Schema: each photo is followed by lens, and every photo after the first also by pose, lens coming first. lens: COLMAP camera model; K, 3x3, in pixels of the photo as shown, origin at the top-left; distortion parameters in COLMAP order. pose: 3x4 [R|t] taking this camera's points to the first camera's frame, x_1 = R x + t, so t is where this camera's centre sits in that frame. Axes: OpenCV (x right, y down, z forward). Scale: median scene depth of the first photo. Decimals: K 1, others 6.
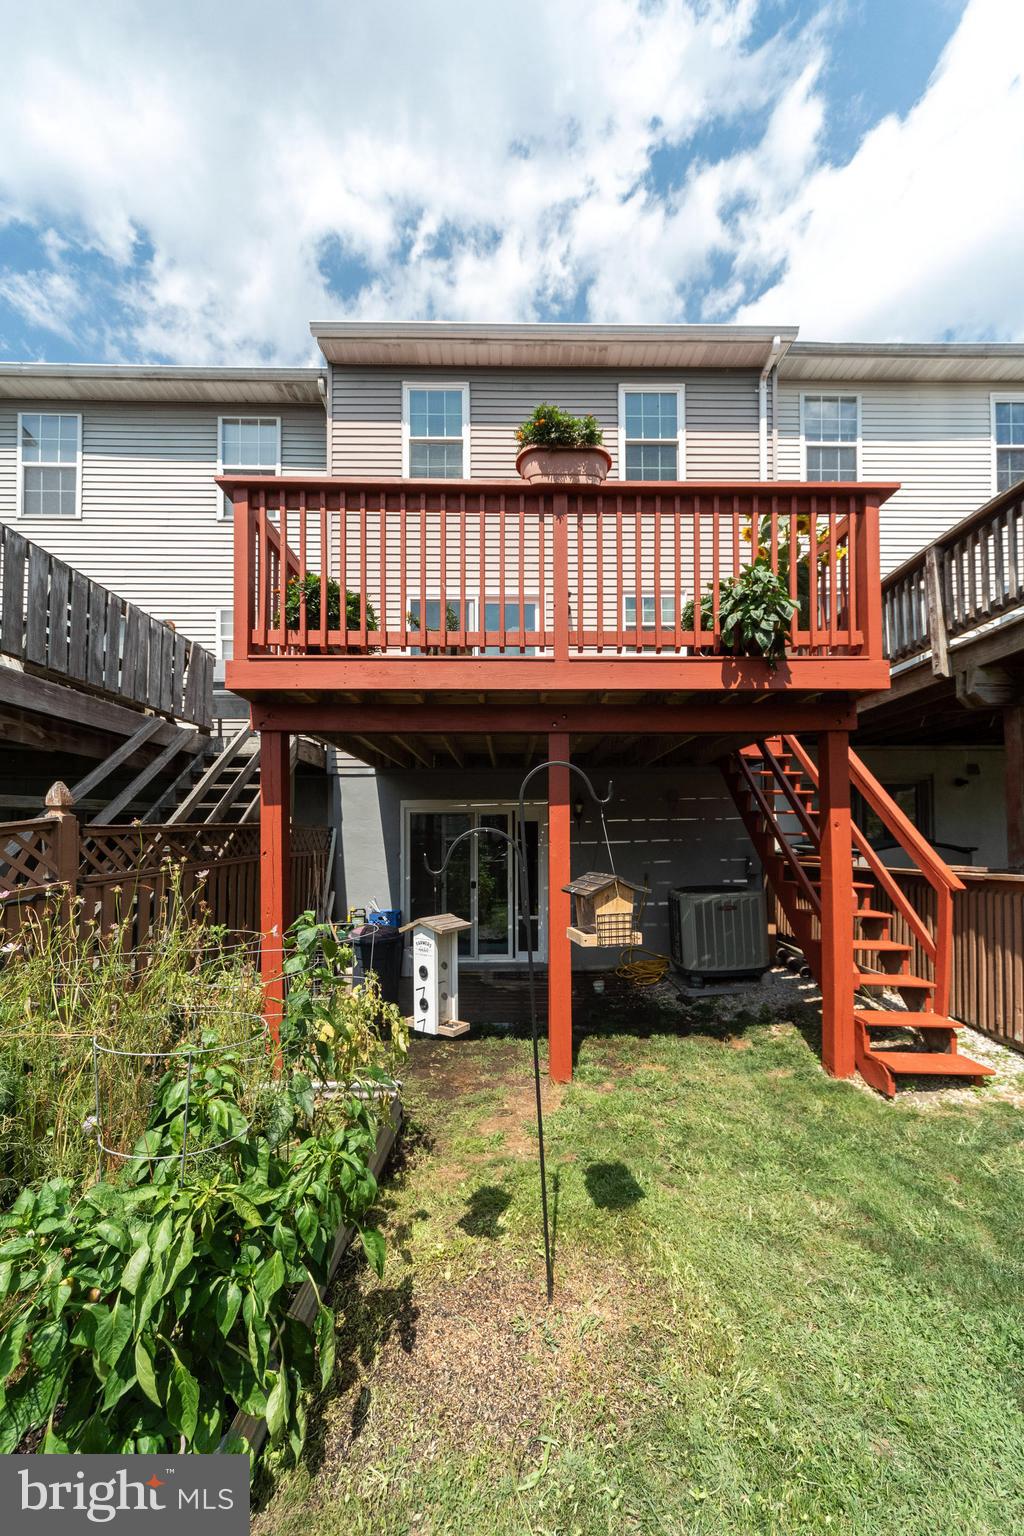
lens RADIAL K [[545.7, 0, 513.3], [0, 545.7, 827.2], [0, 0, 1]] dist [0.000684, -0.000106]
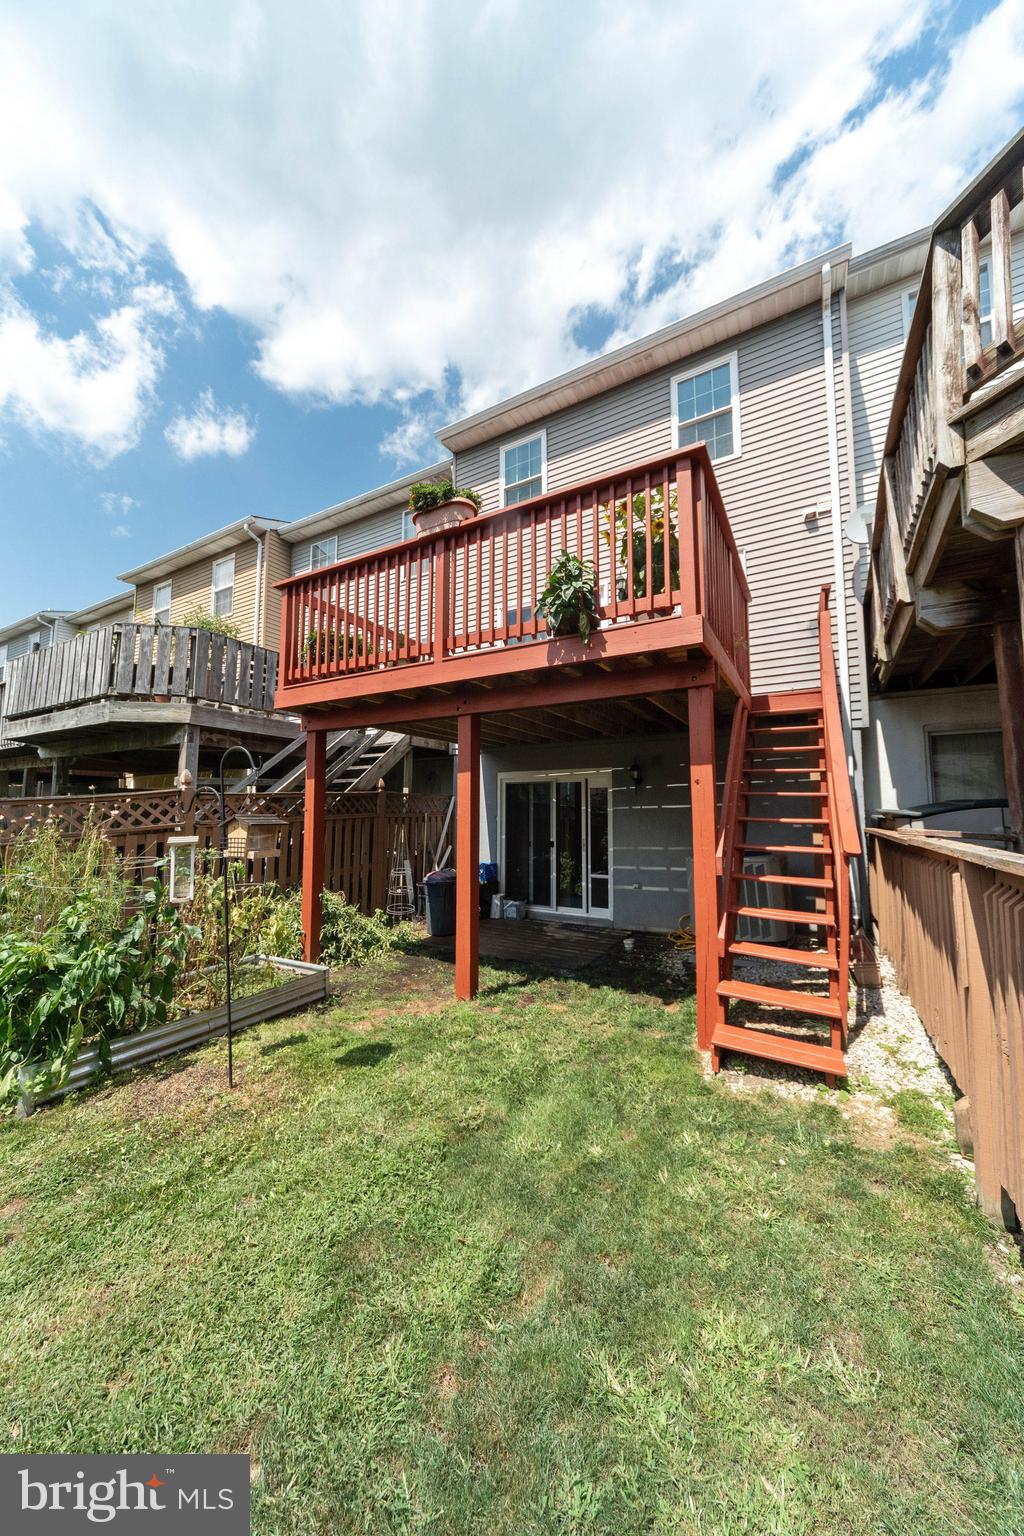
lens RADIAL K [[514.8, 0, 514.1], [0, 514.8, 762.1], [0, 0, 1]] dist [0.001073, -0.000493]
pose [[0.862945, -0.046821, -0.503124, 0.424880], [0.009519, 0.997027, -0.076457, 0.016079], [0.505208, 0.061189, 0.860826, 0.020379]]
